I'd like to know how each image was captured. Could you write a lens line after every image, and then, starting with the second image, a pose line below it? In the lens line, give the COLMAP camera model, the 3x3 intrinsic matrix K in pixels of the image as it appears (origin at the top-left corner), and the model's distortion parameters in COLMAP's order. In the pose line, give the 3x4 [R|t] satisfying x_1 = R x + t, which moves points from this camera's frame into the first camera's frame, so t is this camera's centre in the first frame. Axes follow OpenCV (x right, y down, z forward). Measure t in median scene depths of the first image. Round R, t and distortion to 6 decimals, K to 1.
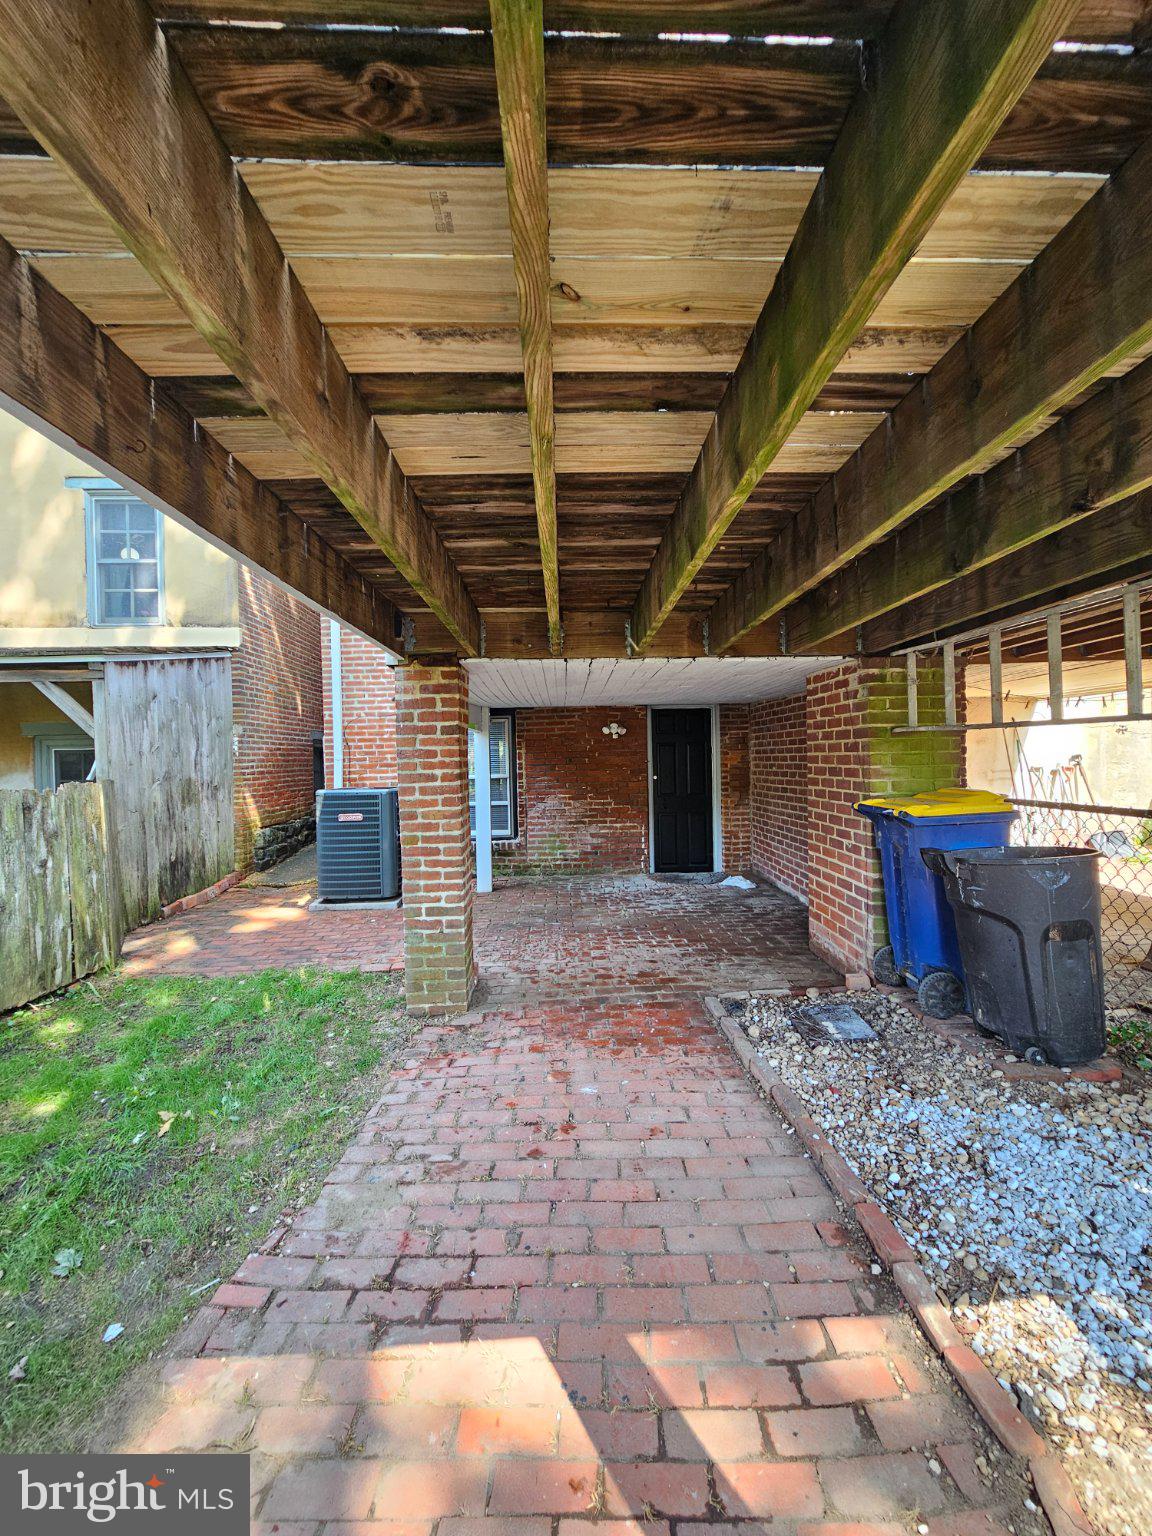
lens RADIAL K [[626.9, 0, 585.0], [0, 626.9, 767.1], [0, 0, 1]] dist [-0.004252, -0.001858]
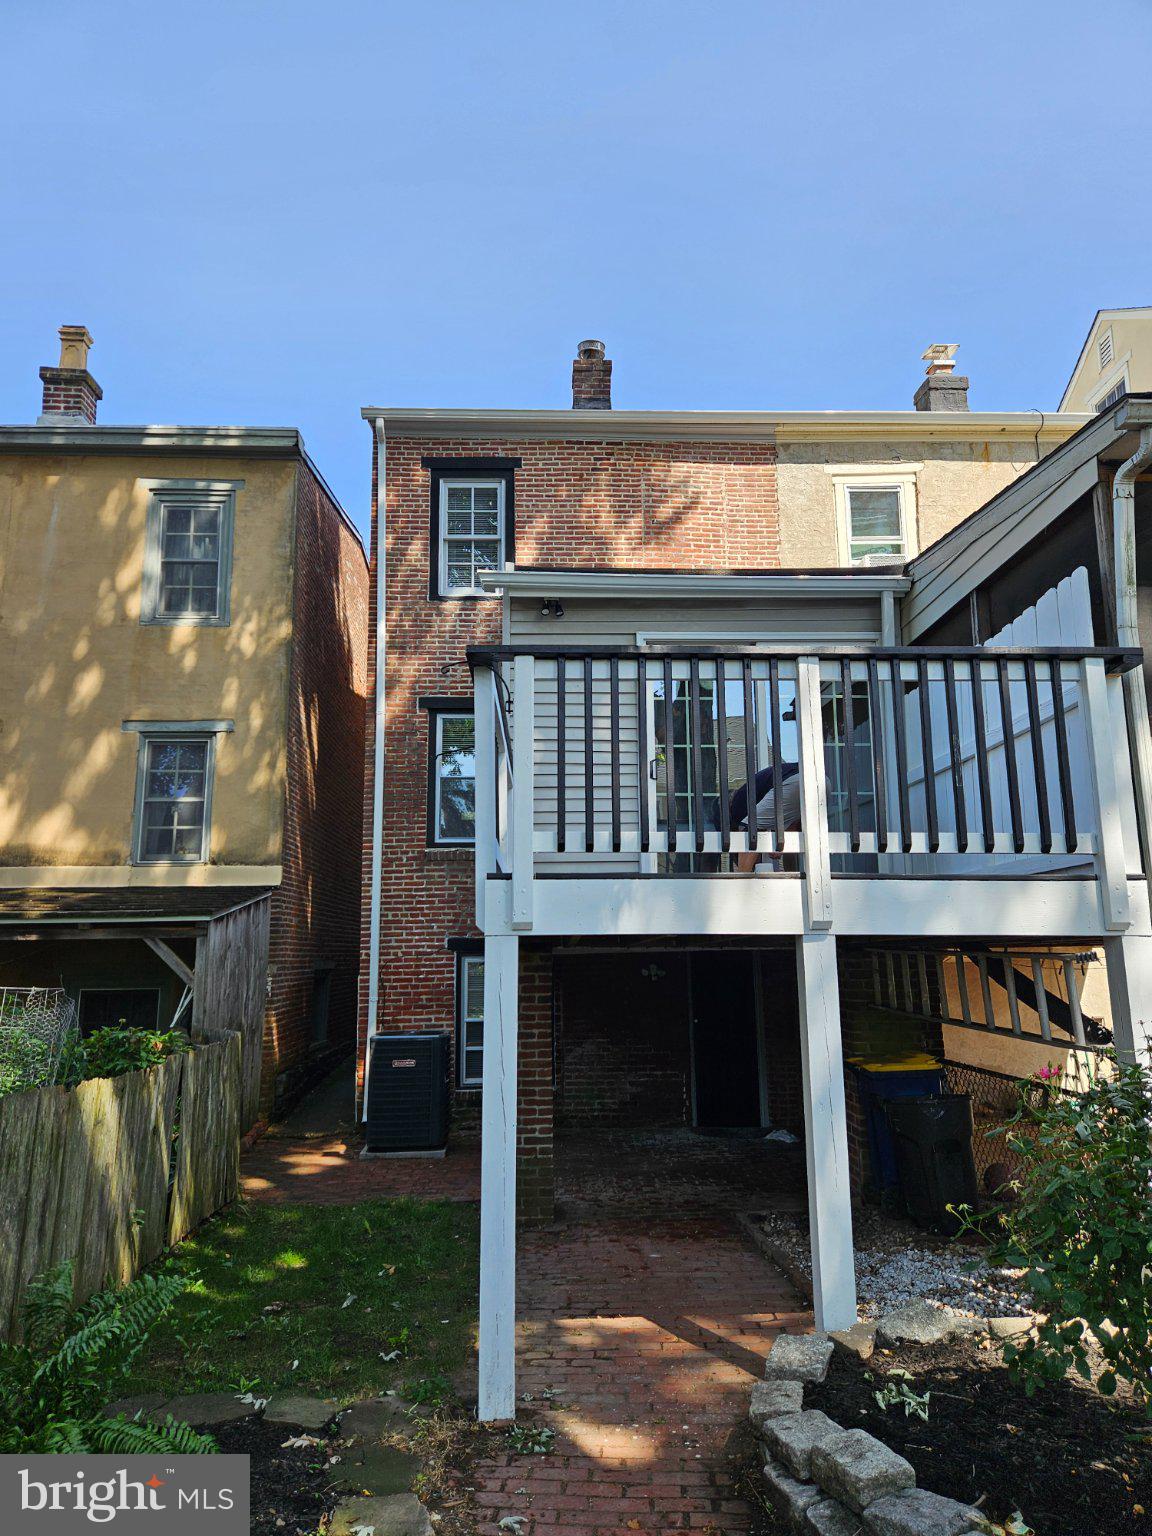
lens RADIAL K [[1028.0, 0, 575.9], [0, 1028.0, 758.0], [0, 0, 1]] dist [0.069171, -0.005310]
pose [[0.999949, 0.008223, -0.005917, -0.068966], [-0.009241, 0.979730, -0.200107, -0.063010], [0.004151, 0.200151, 0.979756, -0.662419]]
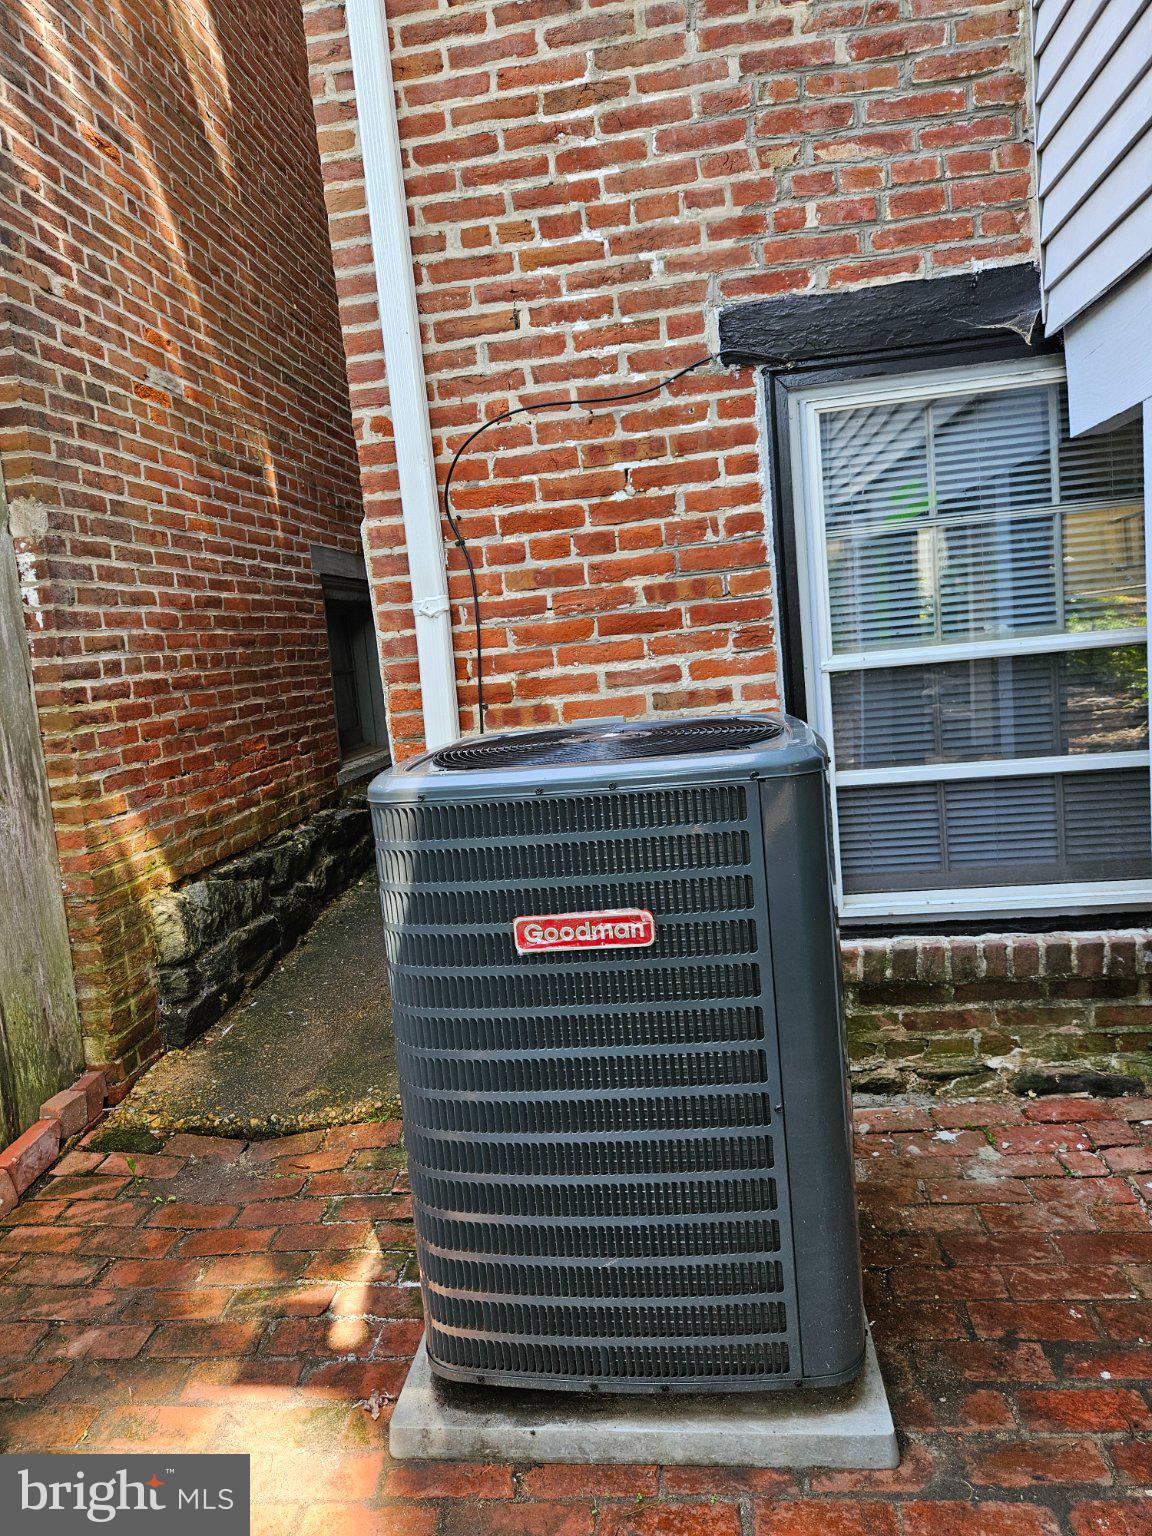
lens RADIAL K [[1028.0, 0, 568.9], [0, 1028.0, 754.6], [0, 0, 1]] dist [0.069171, -0.005310]
pose [[0.982083, -0.050879, -0.181448, -0.273498], [0.070146, 0.992369, 0.101403, 0.004930], [0.174904, -0.112314, 0.978159, 0.618732]]
